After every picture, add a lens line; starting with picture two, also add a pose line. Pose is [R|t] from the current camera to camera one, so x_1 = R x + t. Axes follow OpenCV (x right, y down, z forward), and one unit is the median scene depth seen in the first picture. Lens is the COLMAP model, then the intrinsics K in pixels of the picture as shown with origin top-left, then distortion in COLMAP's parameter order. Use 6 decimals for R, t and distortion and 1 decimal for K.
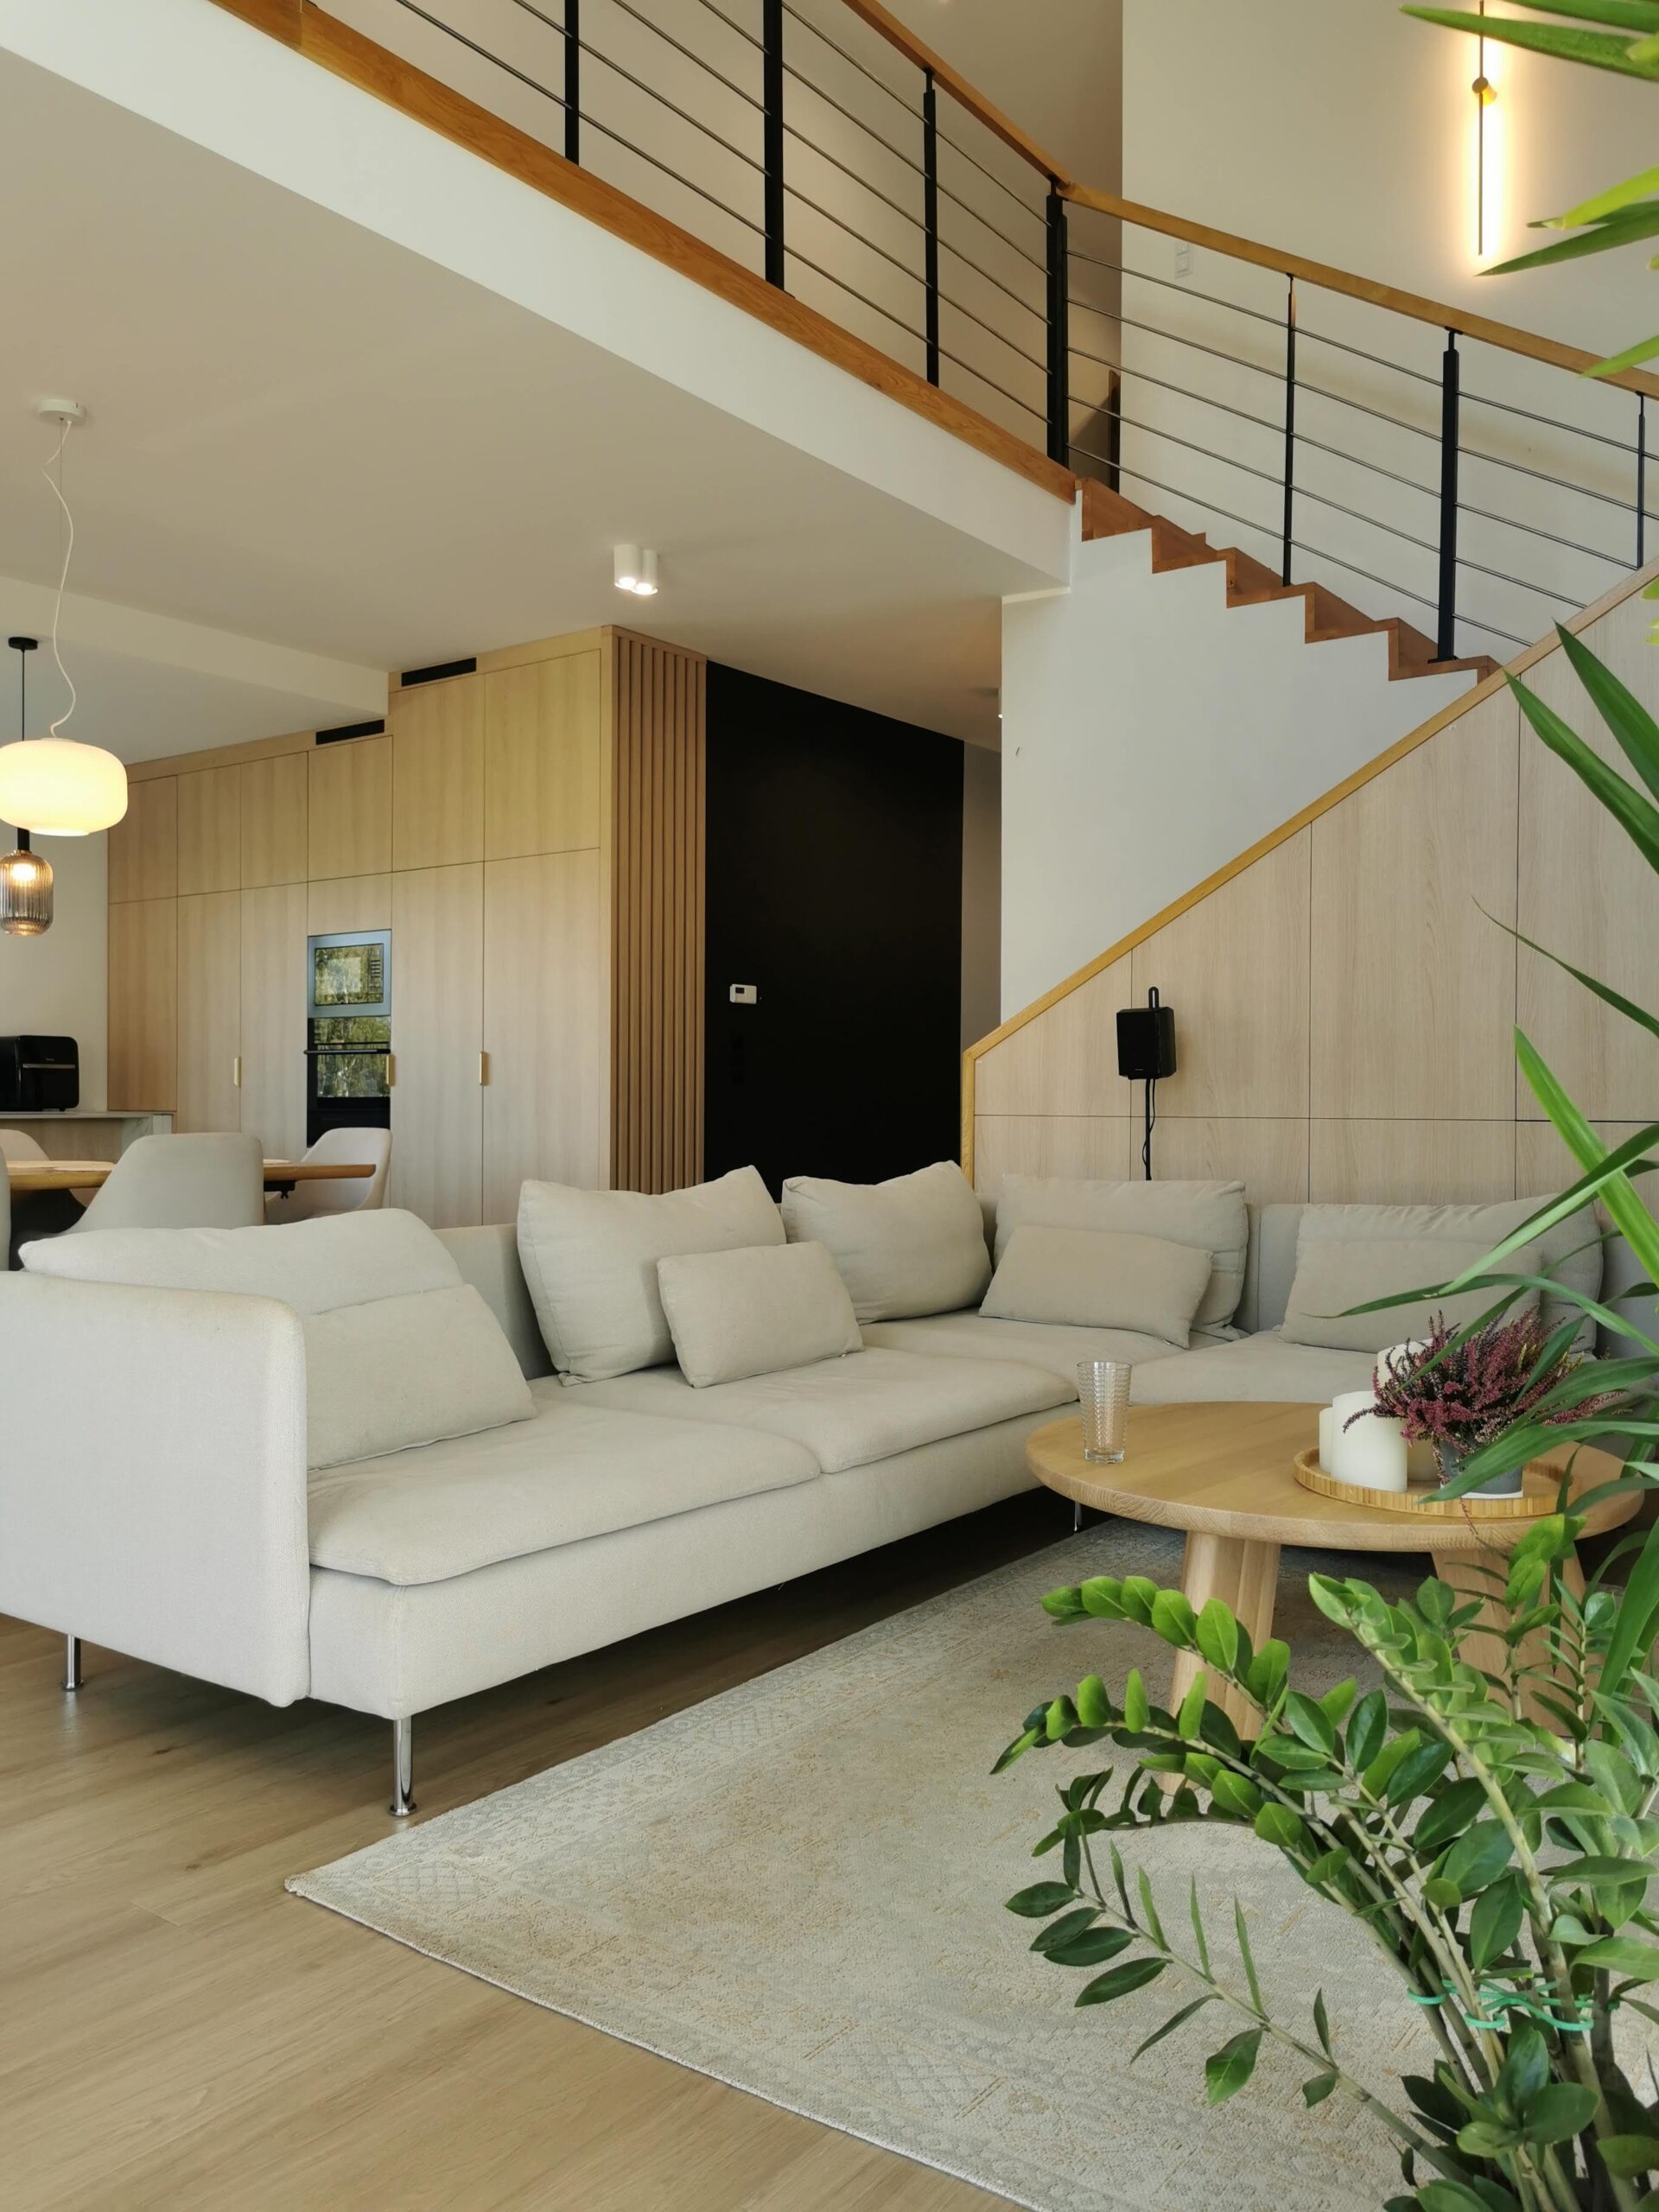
lens RADIAL K [[1711.2, 0, 822.3], [0, 1711.2, 1098.8], [0, 0, 1]] dist [0.057897, -0.100523]
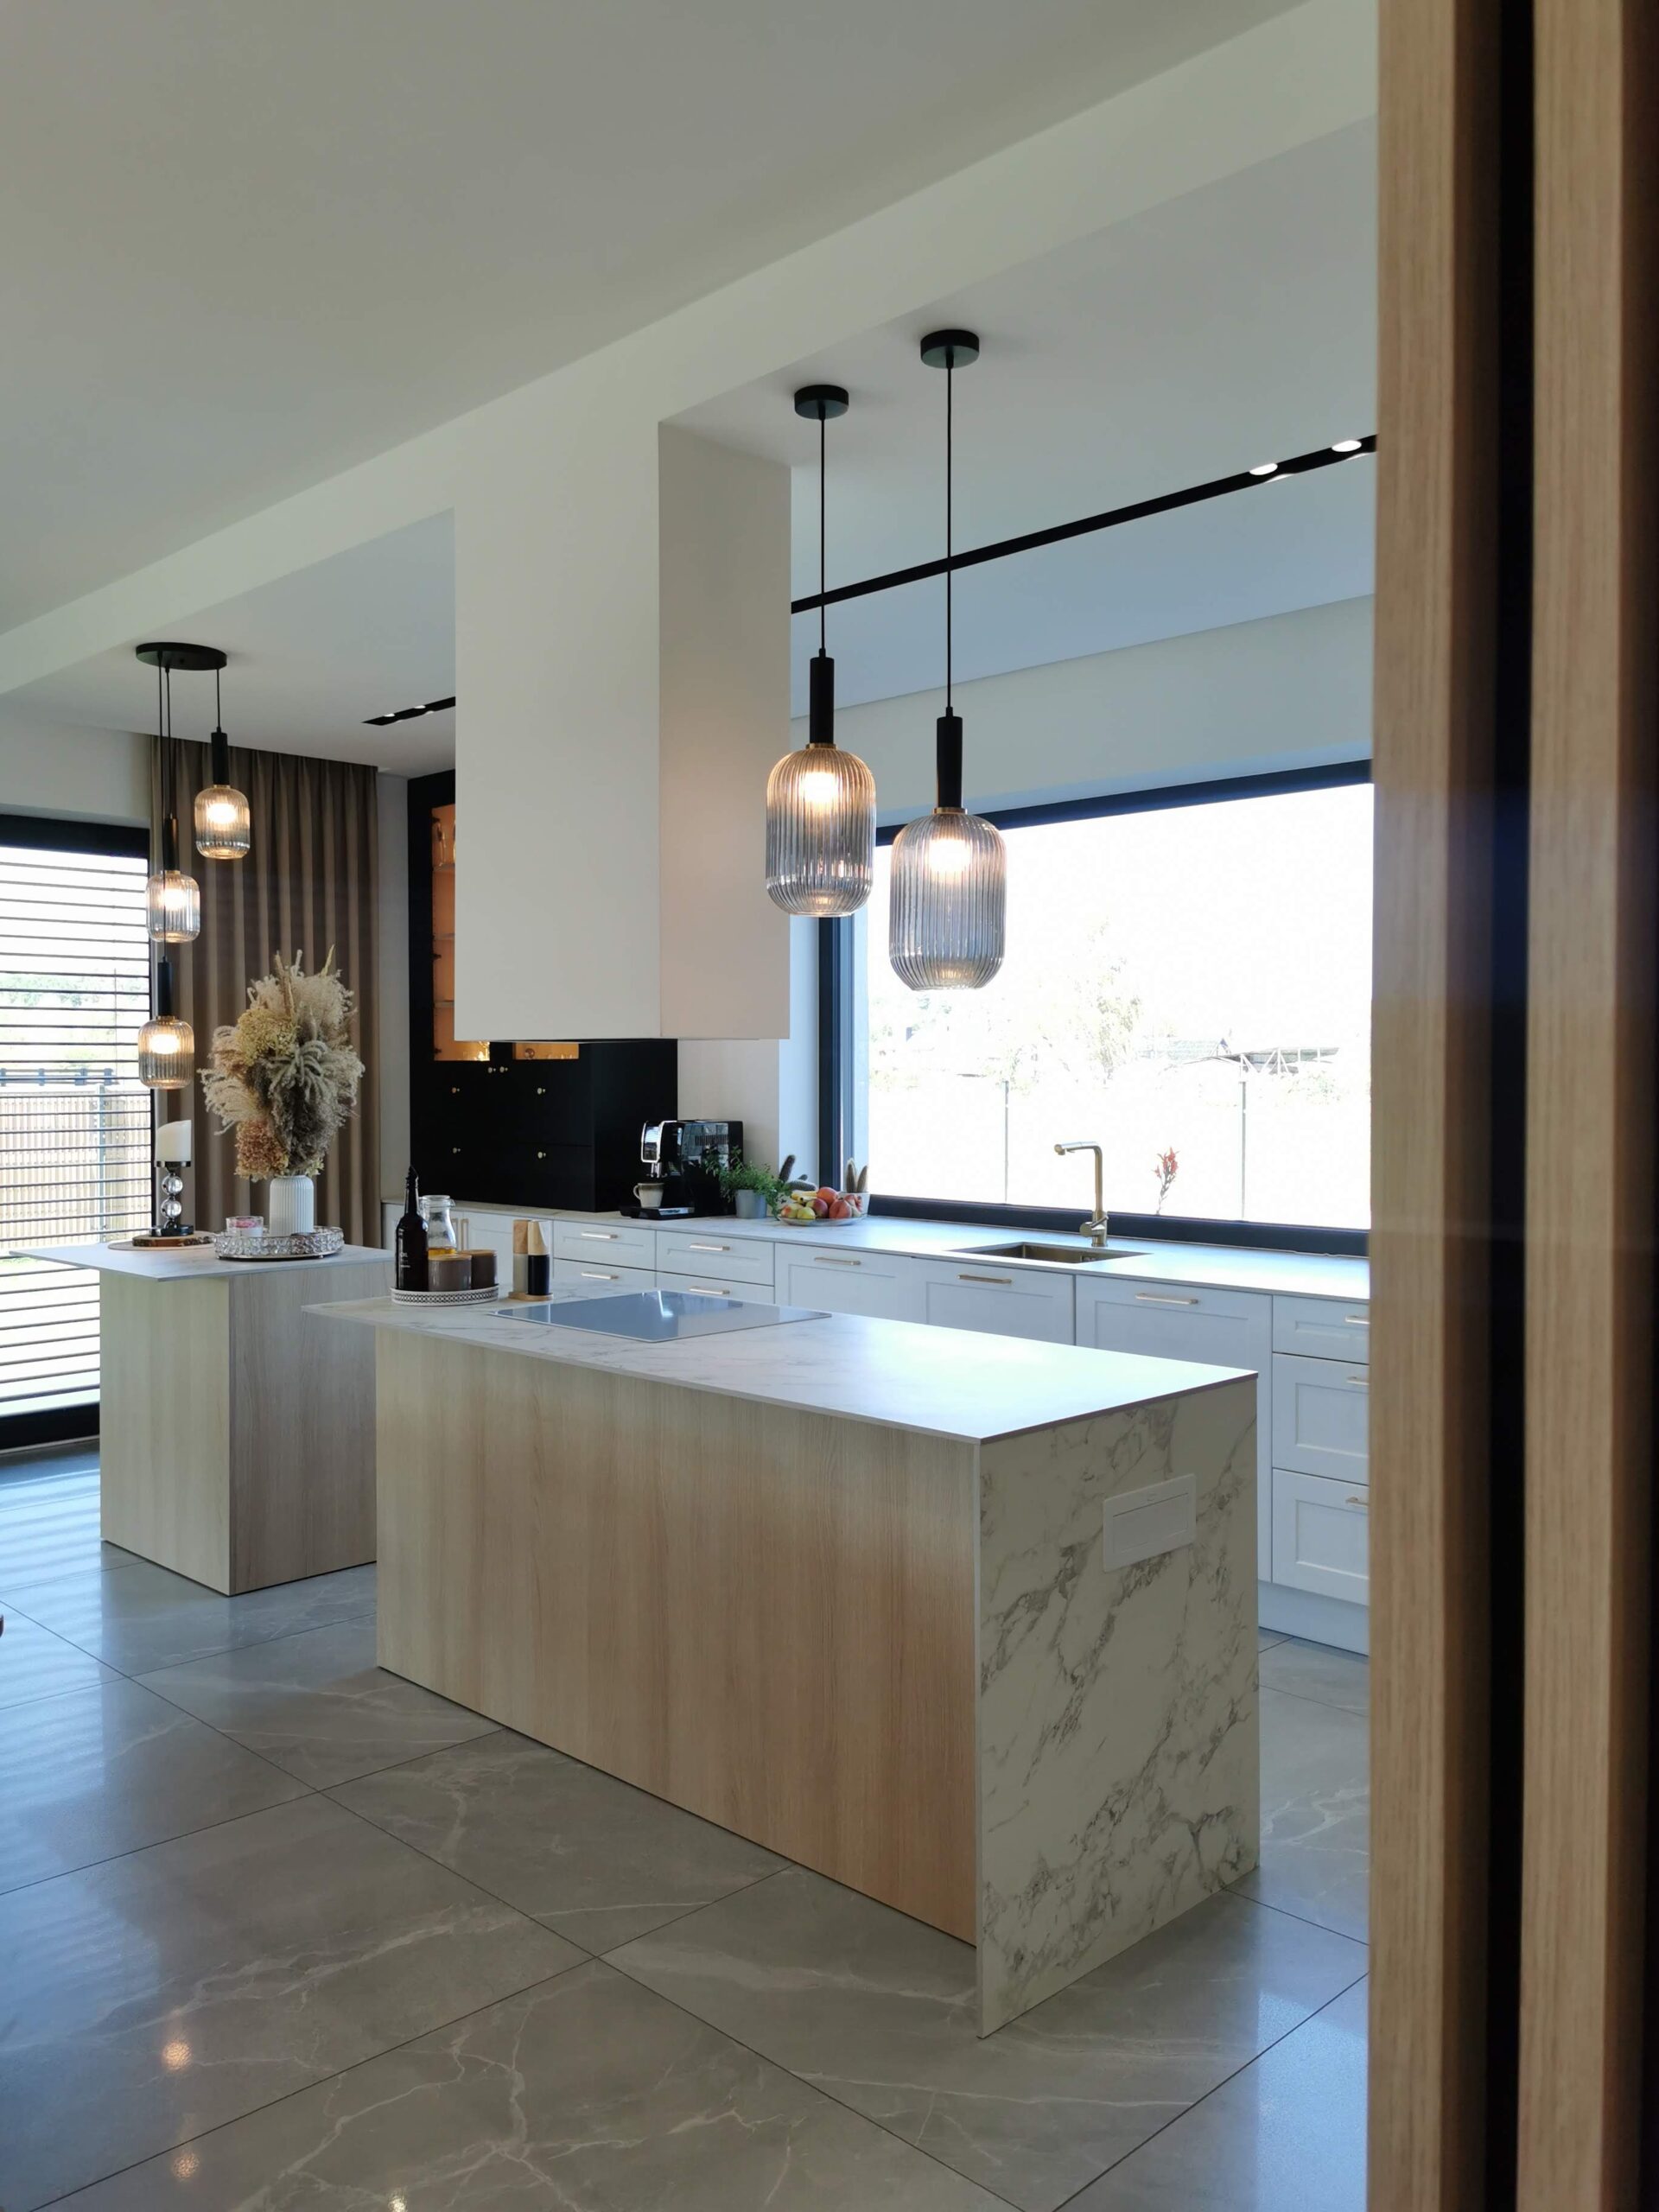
lens RADIAL K [[1711.2, 0, 822.3], [0, 1711.2, 1098.8], [0, 0, 1]] dist [0.057897, -0.100523]
pose [[-0.145253, 0.015565, -0.989272, -0.005987], [0.006857, 0.999868, 0.014725, -0.063308], [0.989371, -0.004645, -0.145340, 0.885961]]
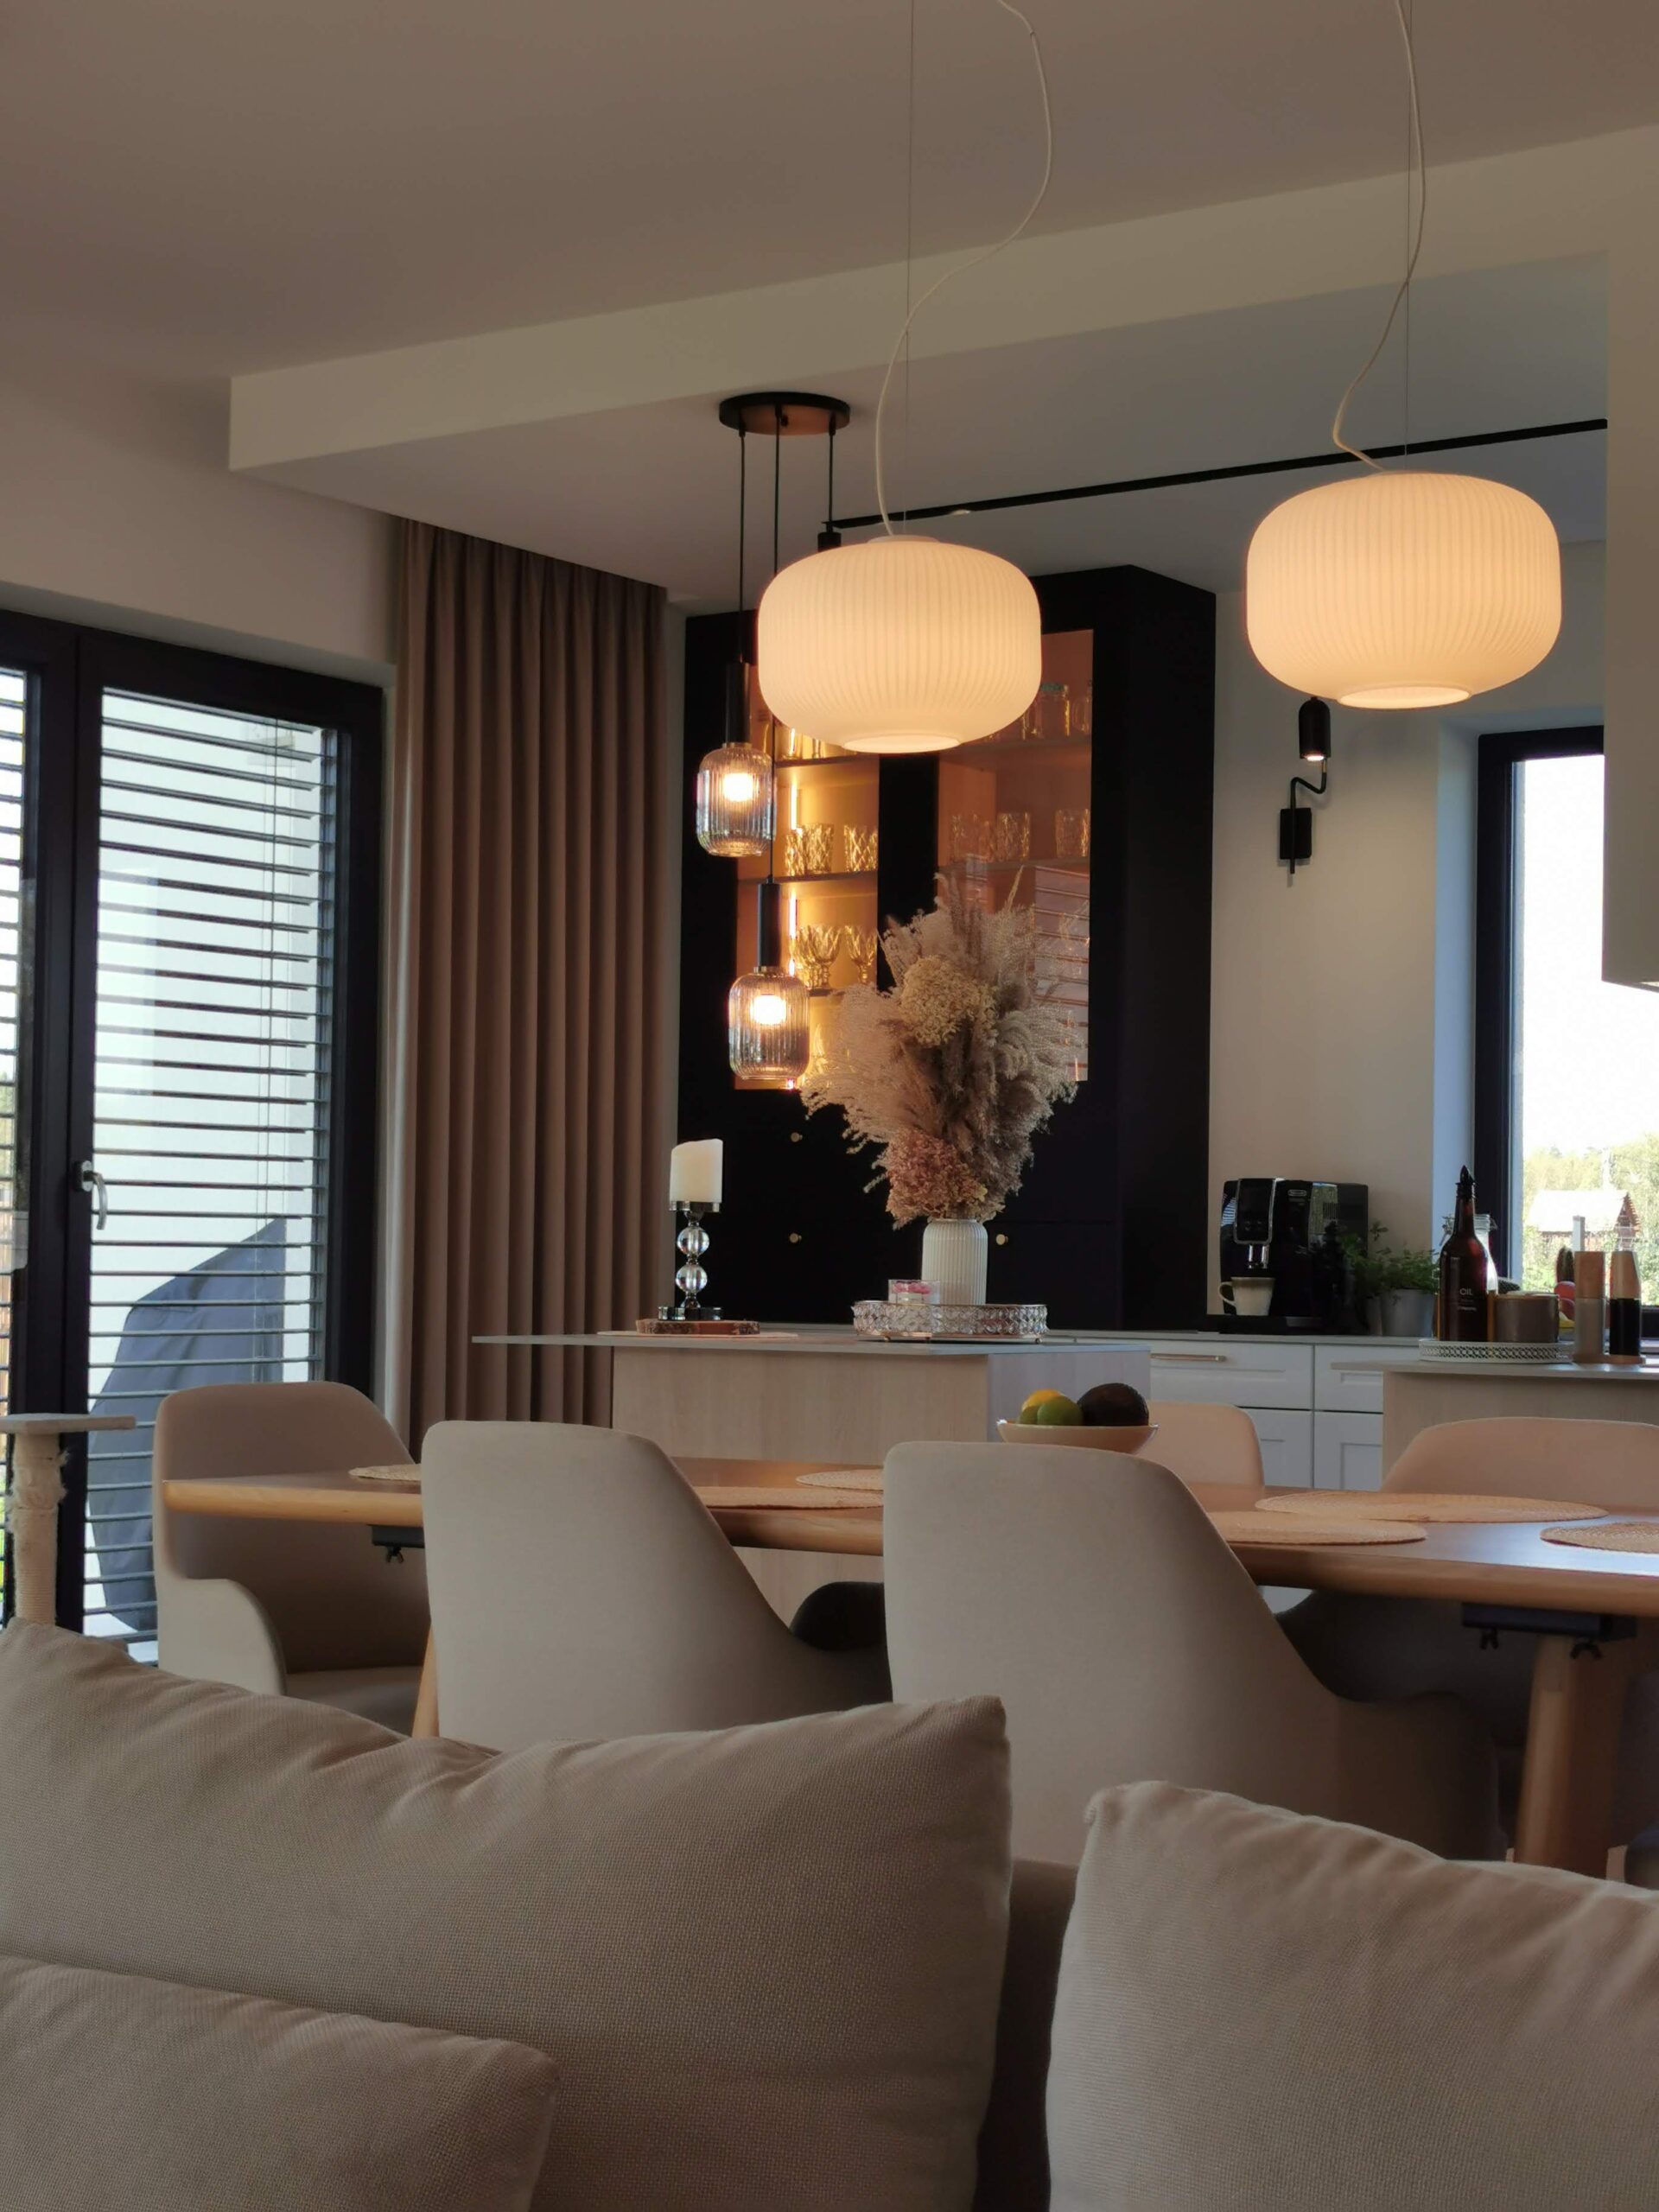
lens RADIAL K [[3477.8, 0, 829.5], [0, 3477.8, 1106.0], [0, 0, 1]] dist [0.149033, 0.009278]
pose [[0.027455, -0.045527, -0.998586, 0.235908], [-0.011438, 0.998883, -0.045855, -0.012858], [0.999558, 0.012680, 0.026904, 0.526813]]
